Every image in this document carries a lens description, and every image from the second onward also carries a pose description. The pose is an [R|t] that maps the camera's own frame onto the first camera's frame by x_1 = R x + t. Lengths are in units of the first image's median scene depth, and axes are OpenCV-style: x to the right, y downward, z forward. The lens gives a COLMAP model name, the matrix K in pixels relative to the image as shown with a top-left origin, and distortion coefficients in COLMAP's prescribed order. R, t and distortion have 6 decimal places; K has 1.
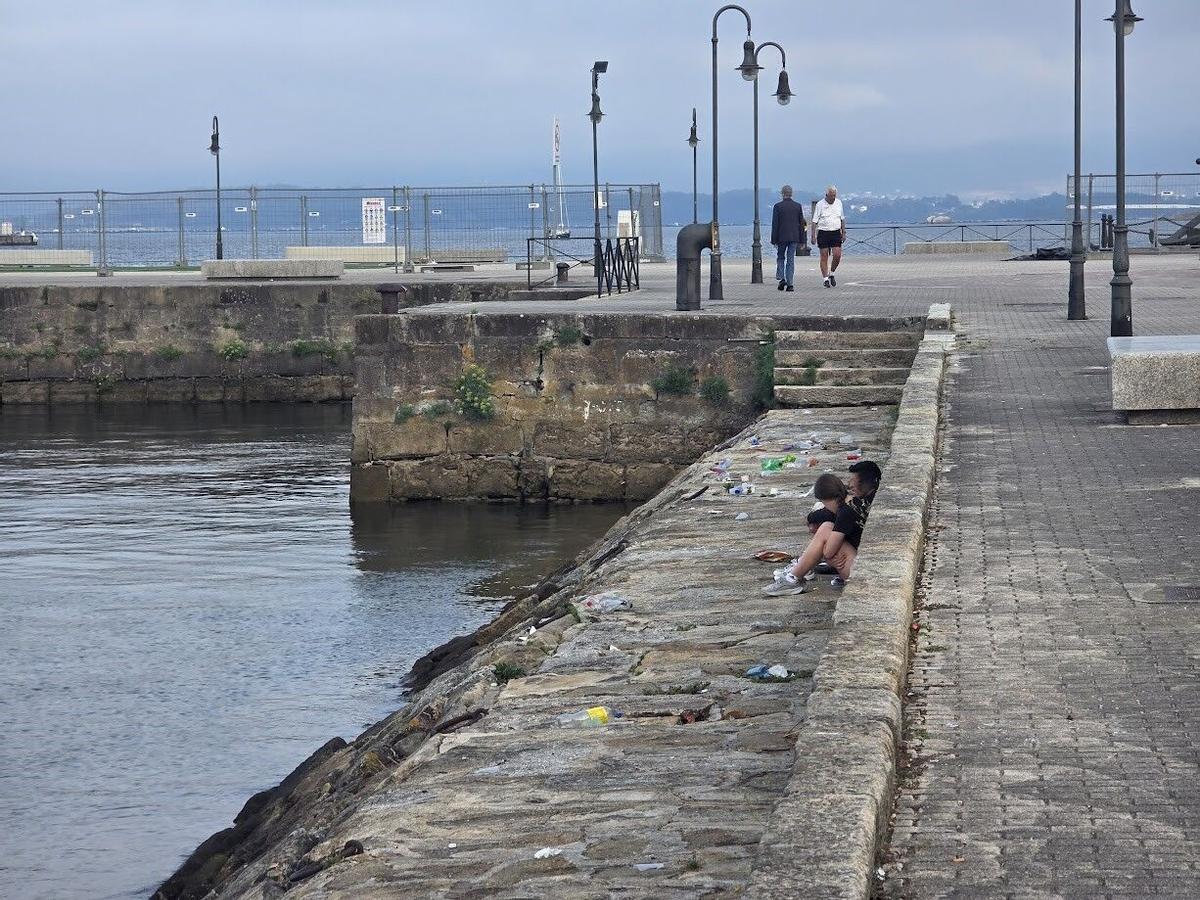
lens RADIAL K [[4016.2, 0, 640.2], [0, 4016.2, 451.1], [0, 0, 1]] dist [0.251004, 0.879669]
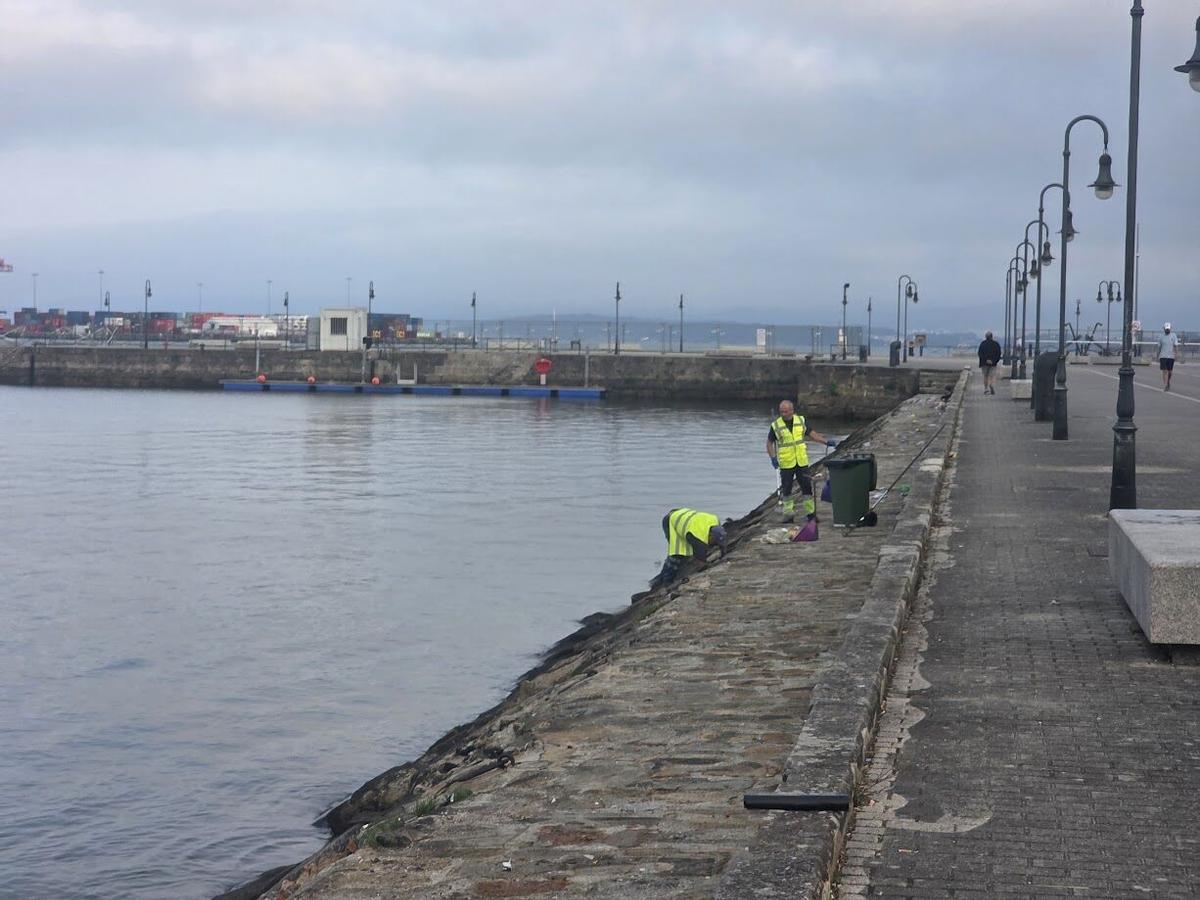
lens RADIAL K [[2246.7, 0, 535.2], [0, 2246.7, 449.8], [0, 0, 1]] dist [-0.389579, 3.826253]
pose [[0.992804, 0.036460, -0.114066, -0.073548], [-0.037235, 0.999296, -0.004674, 0.057763], [0.113815, 0.008887, 0.993462, -0.948580]]
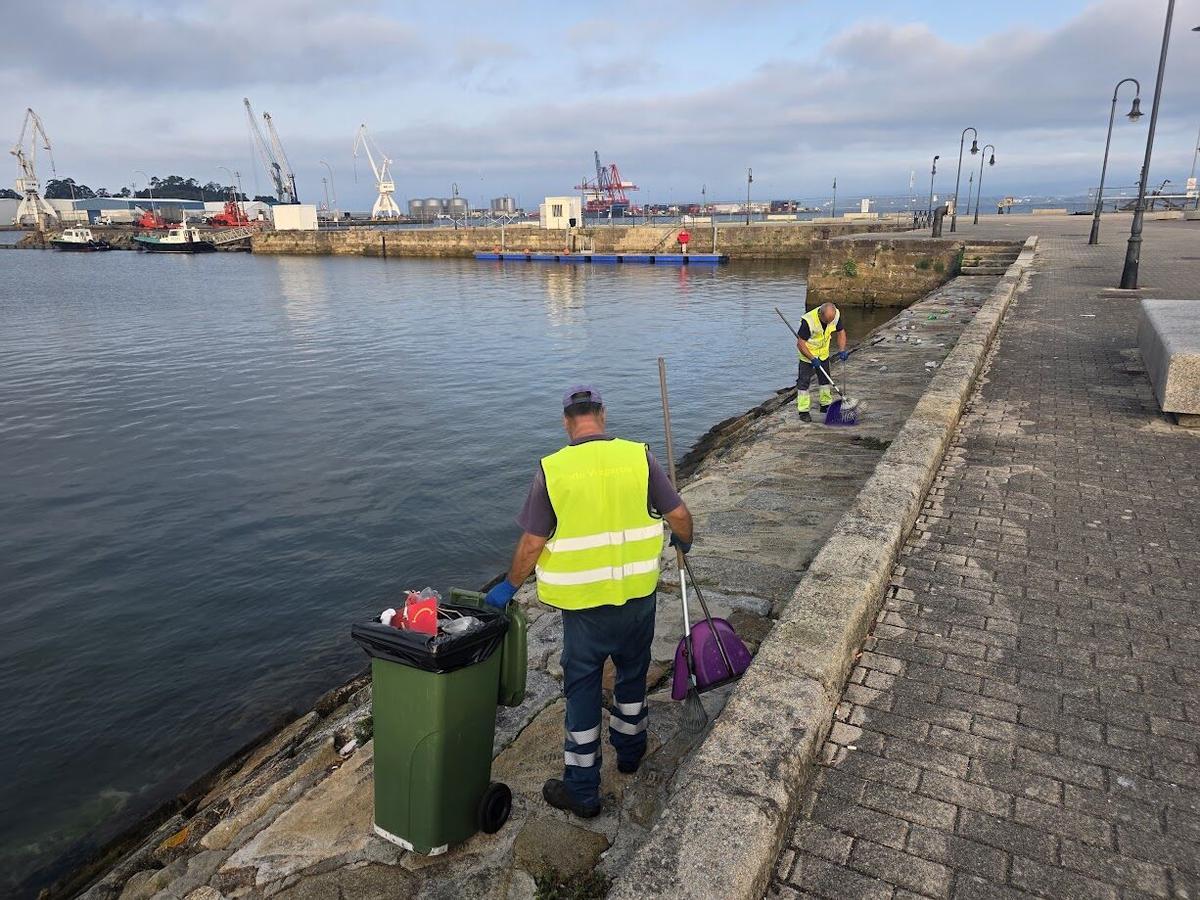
lens RADIAL K [[816.1, 0, 600.0], [0, 816.1, 450.0], [0, 0, 1]] dist [0.059380, -0.071195]
pose [[0.918842, 0.104336, -0.380582, 0.032260], [-0.014726, 0.972809, 0.231140, -0.020155], [0.394350, -0.206777, 0.895394, 0.352713]]
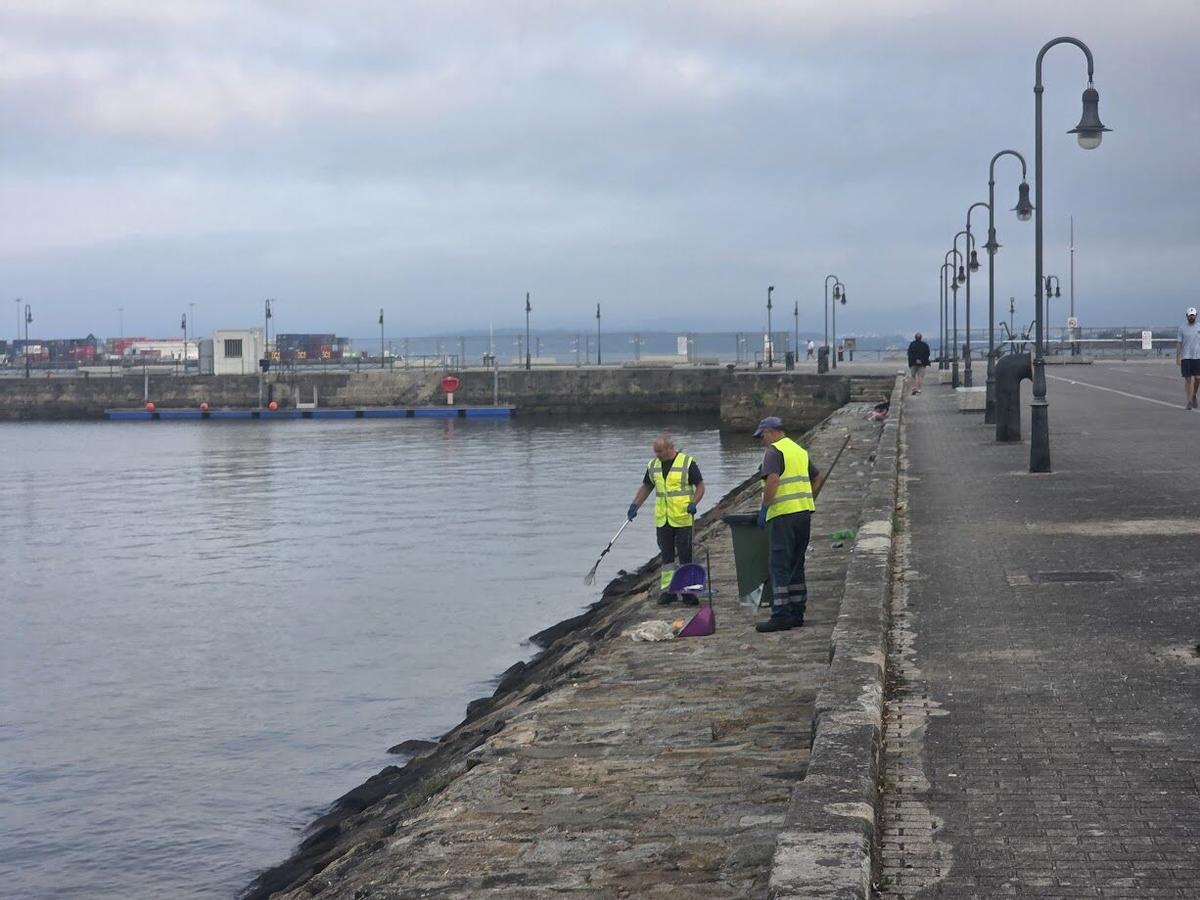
lens RADIAL K [[2259.5, 0, 564.7], [0, 2259.5, 448.6], [0, 0, 1]] dist [-0.592340, 8.076351]
pose [[0.997453, 0.004189, -0.071197, -0.065707], [-0.005105, 0.999906, -0.012688, 0.049101], [0.071137, 0.013019, 0.997382, -0.802491]]
